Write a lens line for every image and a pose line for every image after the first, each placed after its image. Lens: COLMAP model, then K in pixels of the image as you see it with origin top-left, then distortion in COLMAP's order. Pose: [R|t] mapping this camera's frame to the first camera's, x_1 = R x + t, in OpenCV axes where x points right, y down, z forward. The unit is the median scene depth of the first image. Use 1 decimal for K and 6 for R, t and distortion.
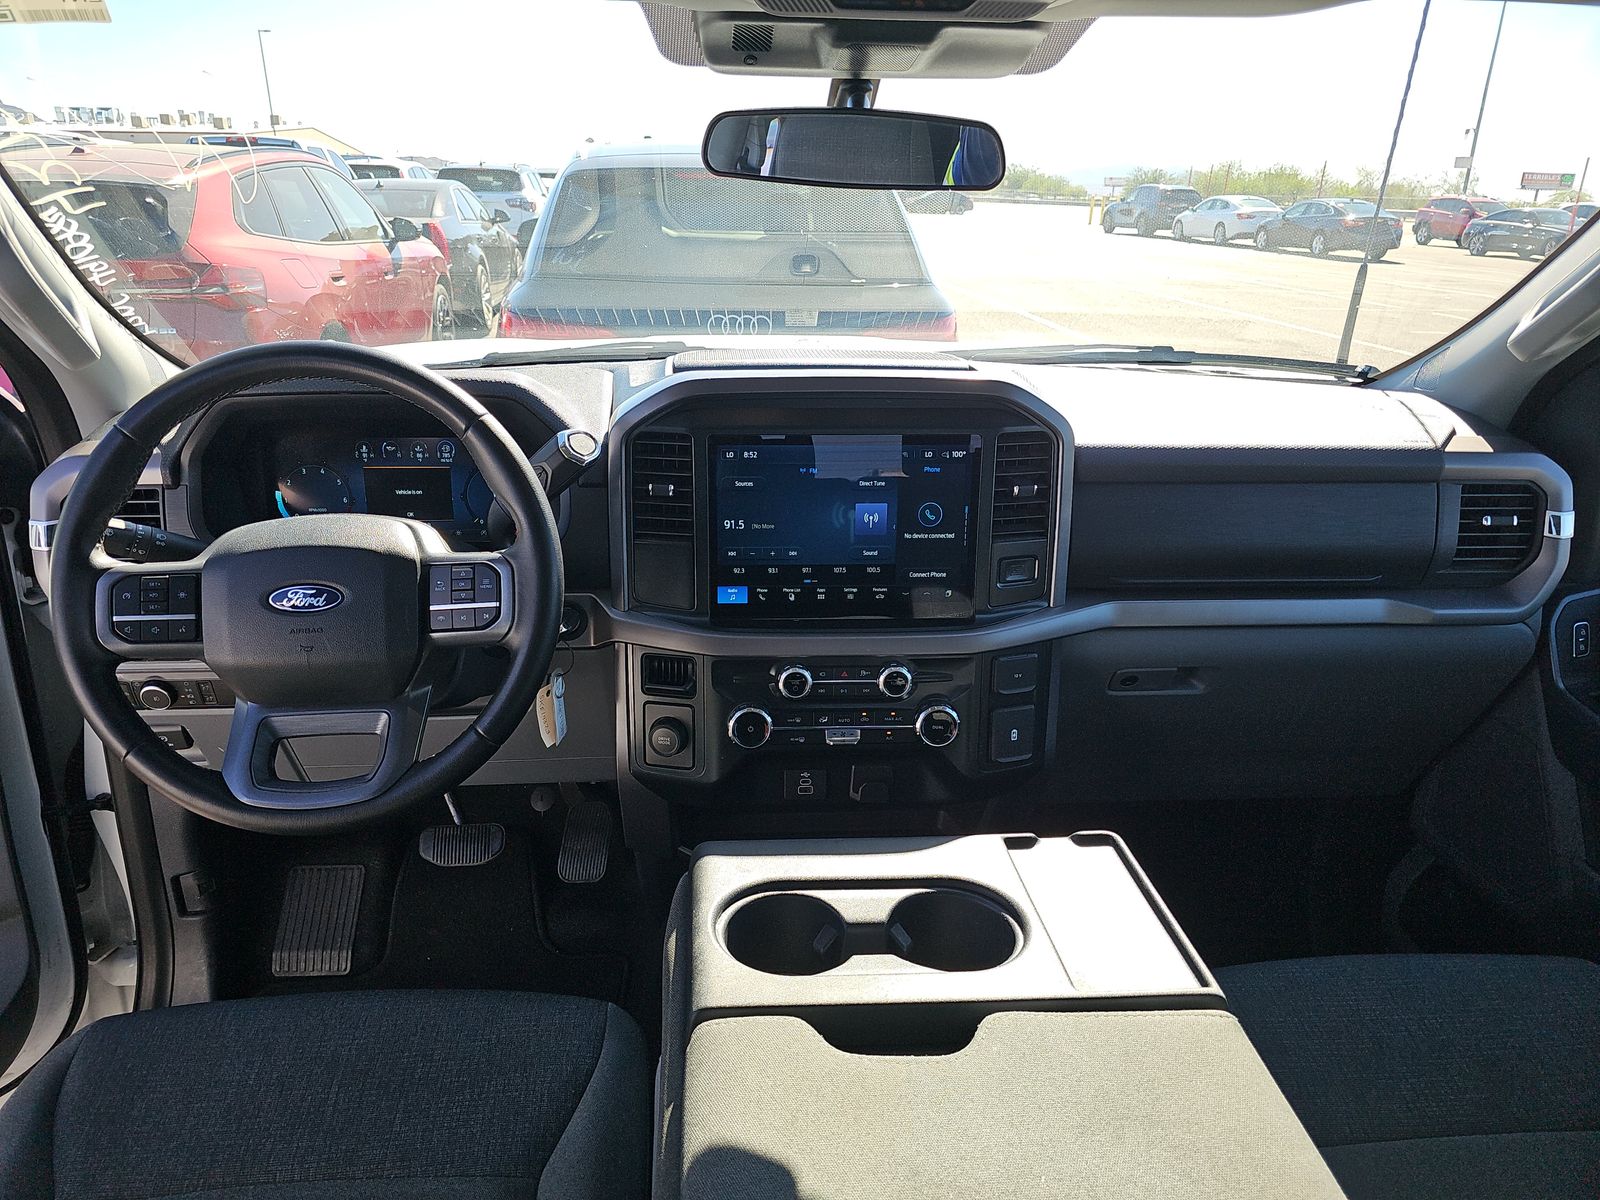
lens RADIAL K [[1071.9, 0, 799.5], [0, 1071.9, 602.3], [0, 0, 1]] dist [0.031207, -0.019895]
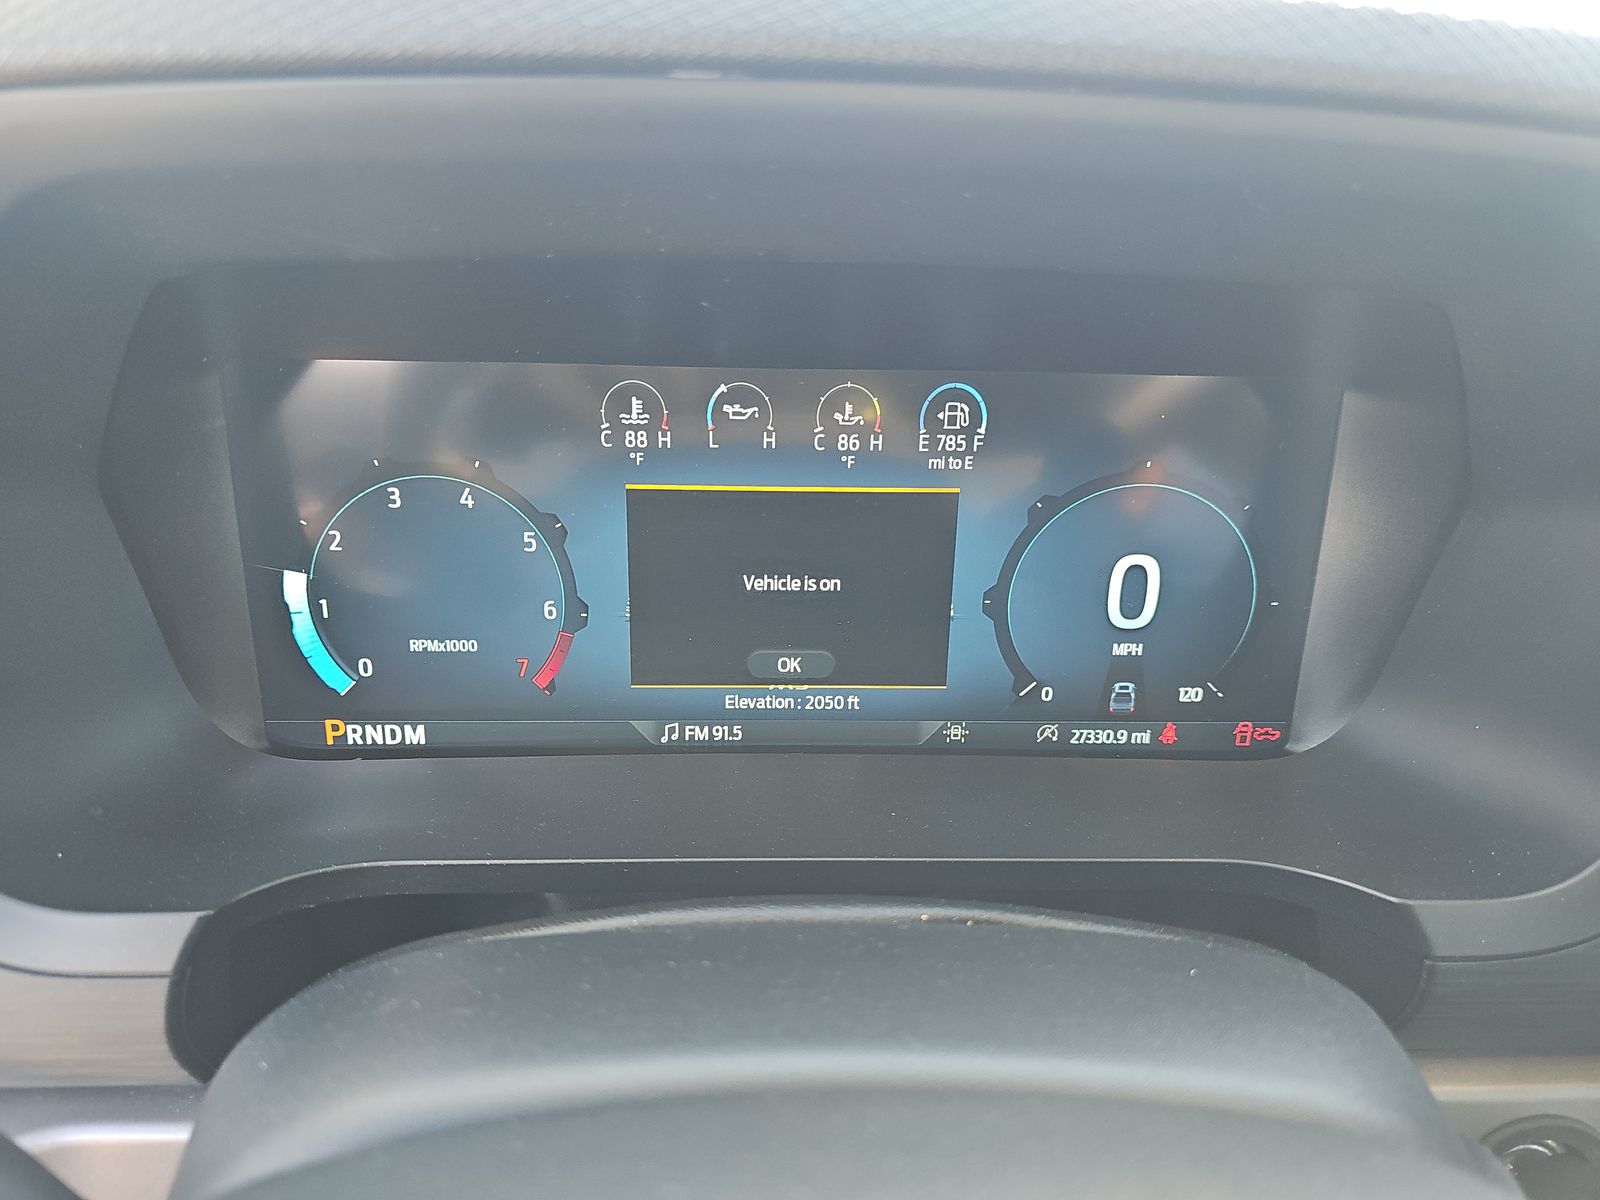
lens RADIAL K [[1071.9, 0, 794.4], [0, 1071.9, 592.0], [0, 0, 1]] dist [0.031207, -0.019895]
pose [[0.999224, 0.027652, -0.028032, -0.419685], [-0.026278, 0.998490, 0.048243, -0.132950], [0.029324, -0.047469, 0.998442, 0.879155]]
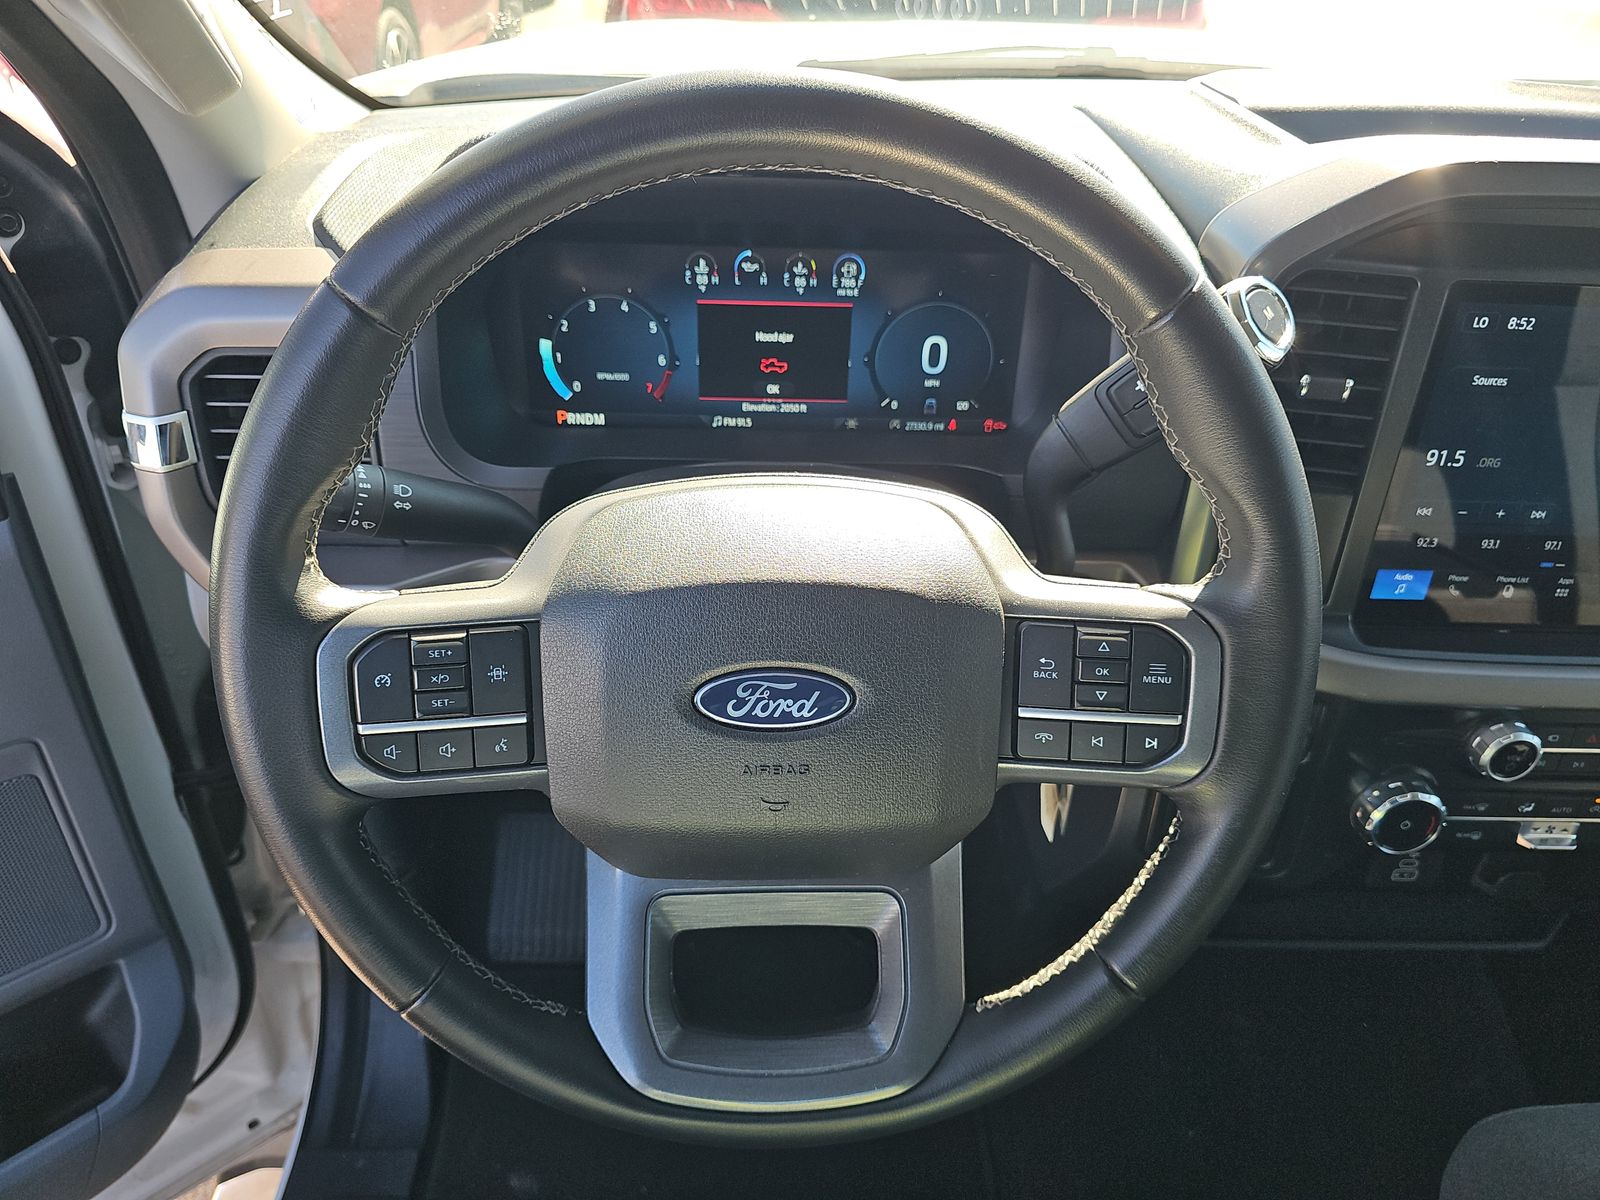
lens RADIAL K [[1071.9, 0, 802.2], [0, 1071.9, 603.0], [0, 0, 1]] dist [0.031207, -0.019895]
pose [[0.998390, 0.048147, -0.029977, -0.385064], [-0.039001, 0.966554, 0.253479, -0.137685], [0.041179, -0.251902, 0.966876, 0.514765]]
